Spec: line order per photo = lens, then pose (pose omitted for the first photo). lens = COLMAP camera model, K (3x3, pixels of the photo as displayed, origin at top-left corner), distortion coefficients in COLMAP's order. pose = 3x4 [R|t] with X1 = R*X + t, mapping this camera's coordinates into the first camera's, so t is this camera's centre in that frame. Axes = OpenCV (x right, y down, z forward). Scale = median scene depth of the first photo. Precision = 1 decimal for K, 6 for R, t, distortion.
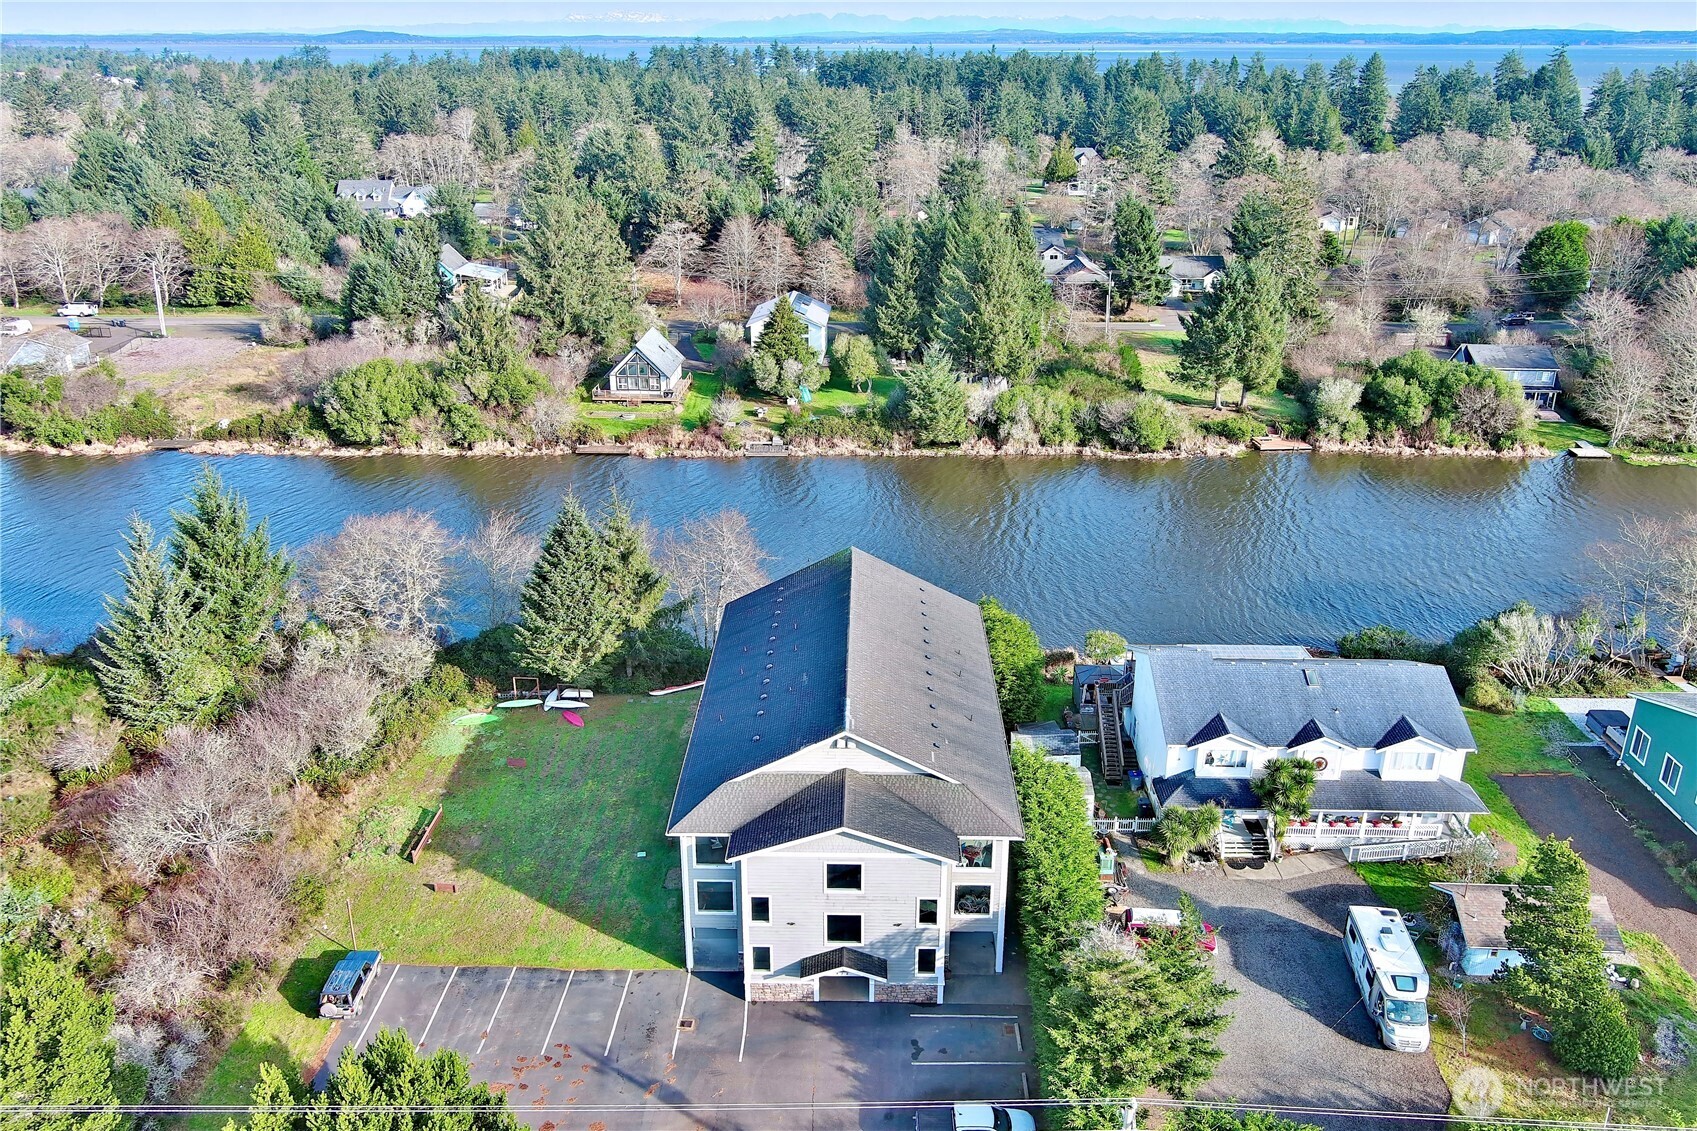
lens RADIAL K [[1353.2, 0, 852.8], [0, 1353.2, 568.9], [0, 0, 1]] dist [0.023294, -0.027065]
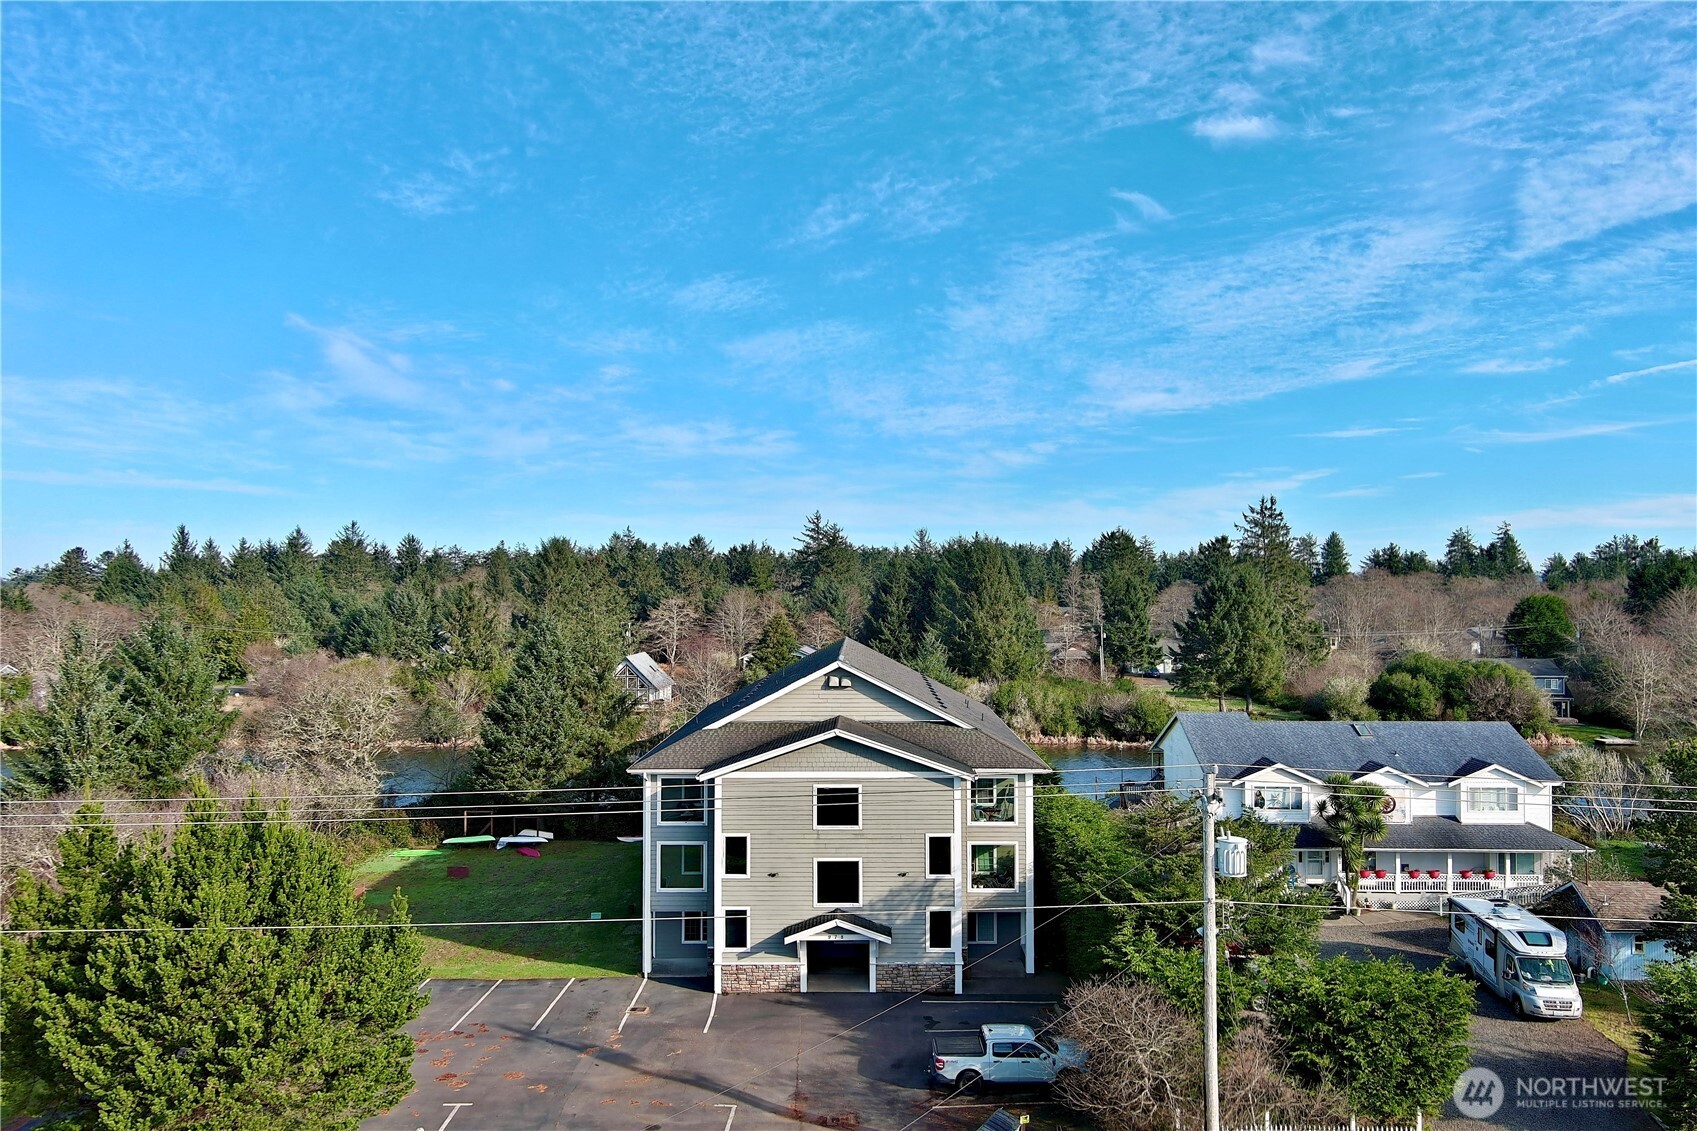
lens RADIAL K [[1353.2, 0, 851.7], [0, 1353.2, 567.6], [0, 0, 1]] dist [0.023294, -0.027065]
pose [[0.999980, -0.004284, 0.004747, -0.000860], [0.005823, 0.916841, -0.399210, 0.298909], [-0.002642, 0.399230, 0.916847, 0.124936]]
